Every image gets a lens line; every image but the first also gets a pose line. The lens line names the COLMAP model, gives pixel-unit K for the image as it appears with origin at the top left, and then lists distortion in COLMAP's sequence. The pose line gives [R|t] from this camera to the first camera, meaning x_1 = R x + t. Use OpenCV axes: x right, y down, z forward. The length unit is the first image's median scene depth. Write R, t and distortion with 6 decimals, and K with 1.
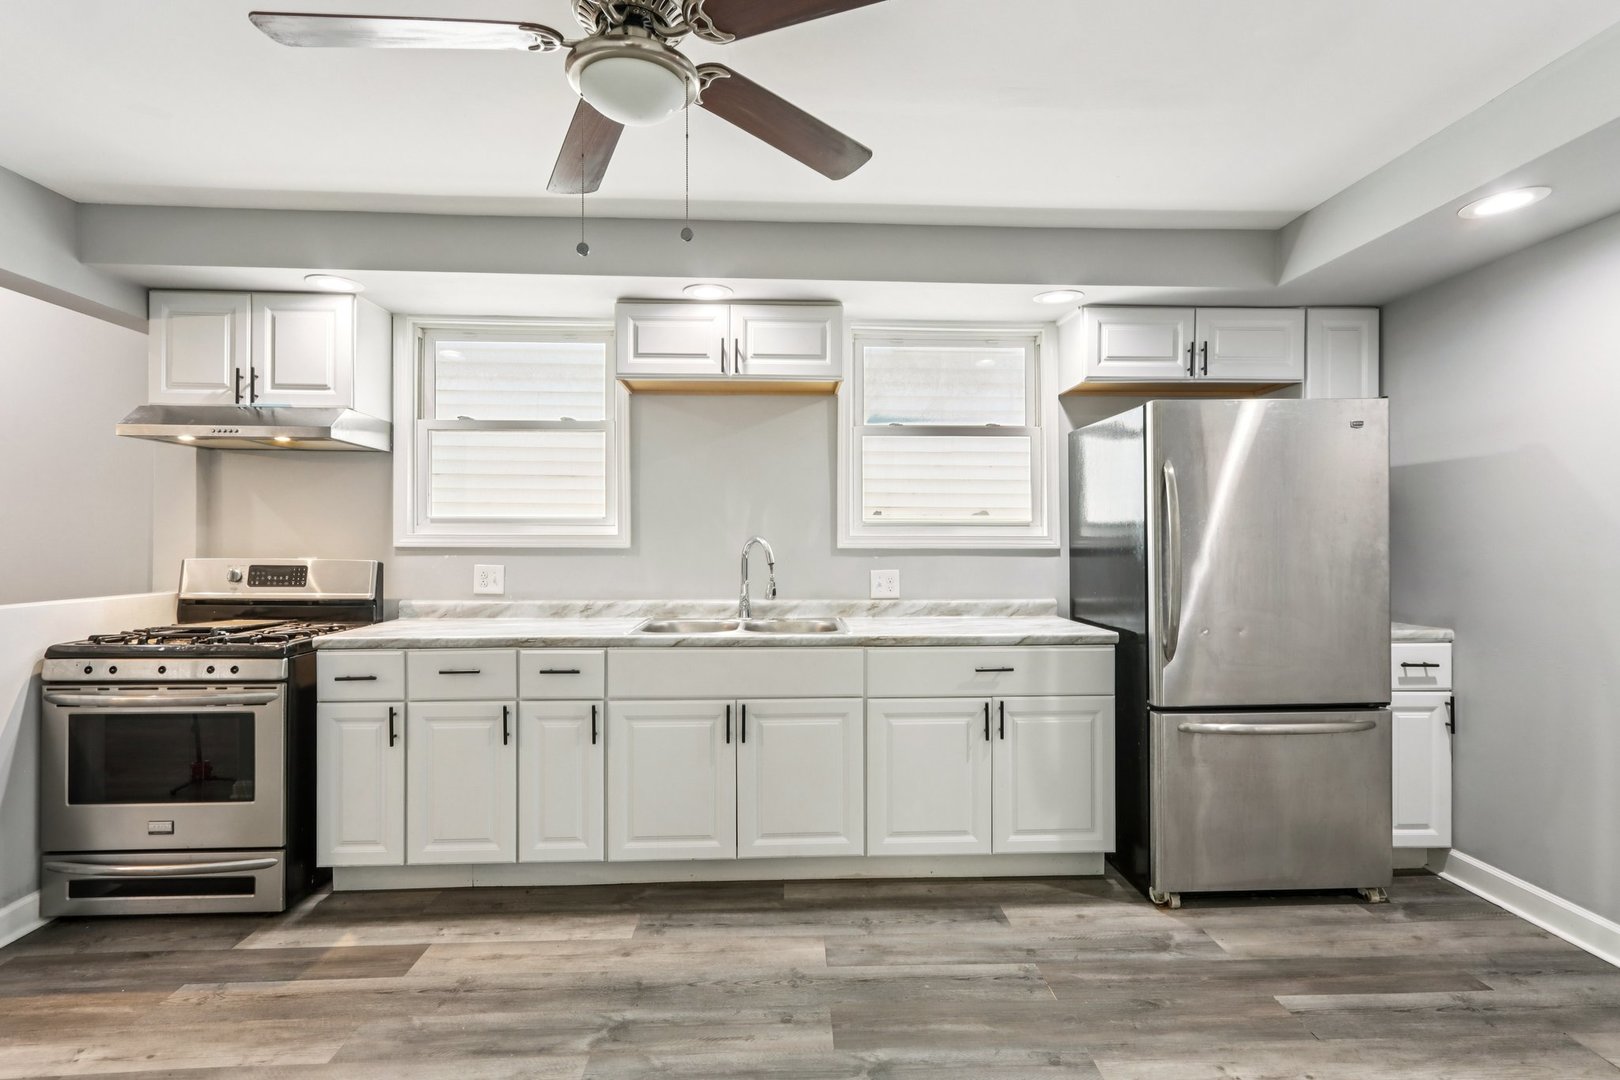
lens RADIAL K [[769.7, 0, 807.0], [0, 769.7, 526.5], [0, 0, 1]] dist [-0.001739, 0.008876]
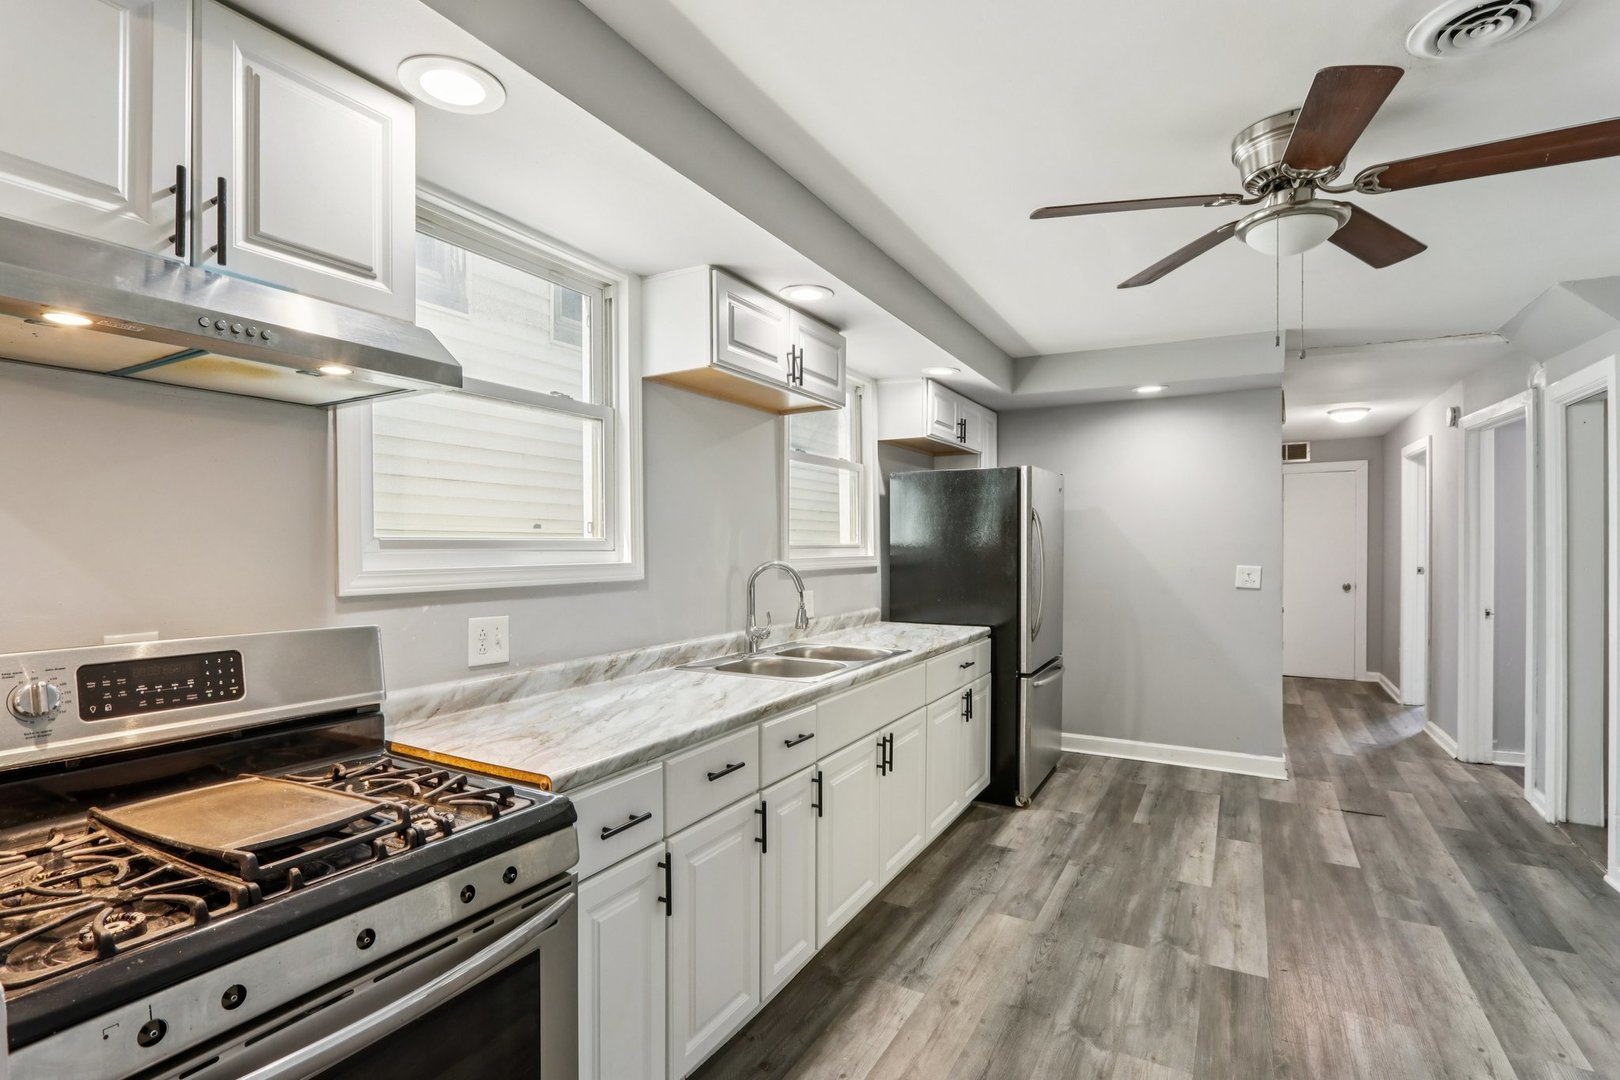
lens RADIAL K [[768.4, 0, 810.0], [0, 768.4, 540.0], [0, 0, 1]] dist [-0.017265, 0.000342]
pose [[0.522696, 0.003902, 0.852510, -0.970739], [-0.014165, 0.999891, 0.004109, -0.021454], [-0.852401, -0.014224, 0.522695, 0.561615]]
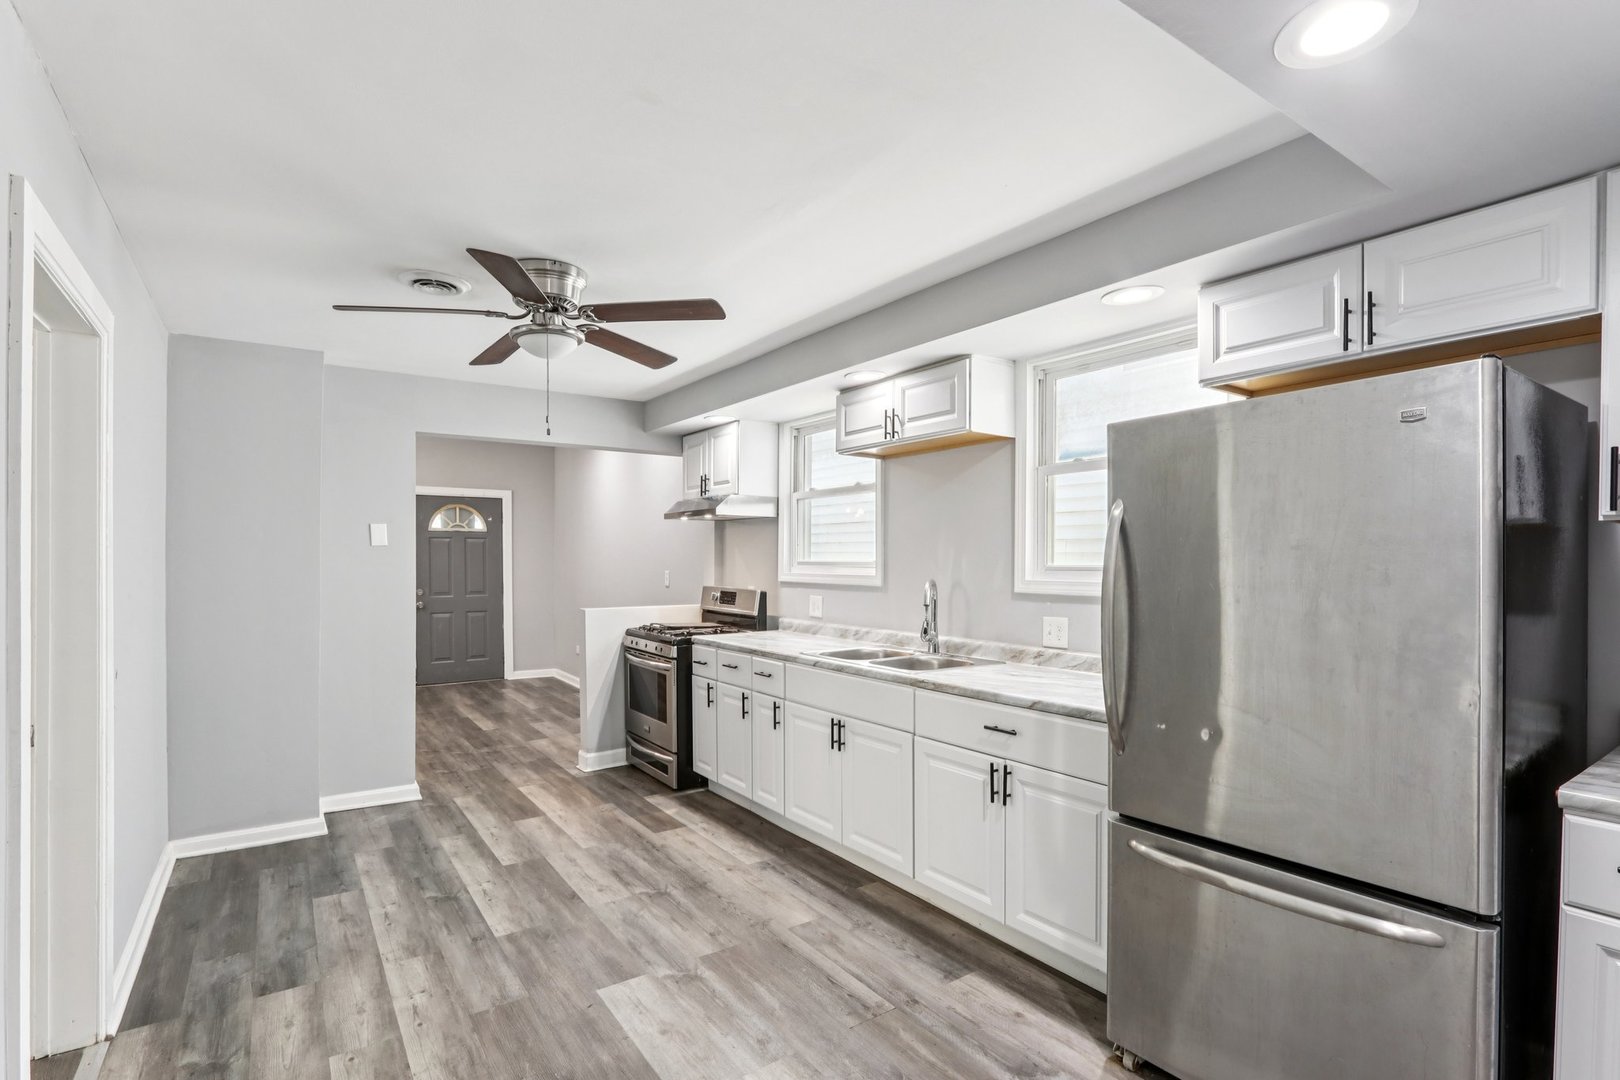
lens RADIAL K [[777.5, 0, 816.3], [0, 777.5, 554.8], [0, 0, 1]] dist [-0.021946, -0.000088]
pose [[0.541091, -0.005181, -0.840948, 0.918947], [0.015405, 0.999874, 0.003752, -0.035028], [0.840823, -0.014985, 0.541103, 0.301290]]
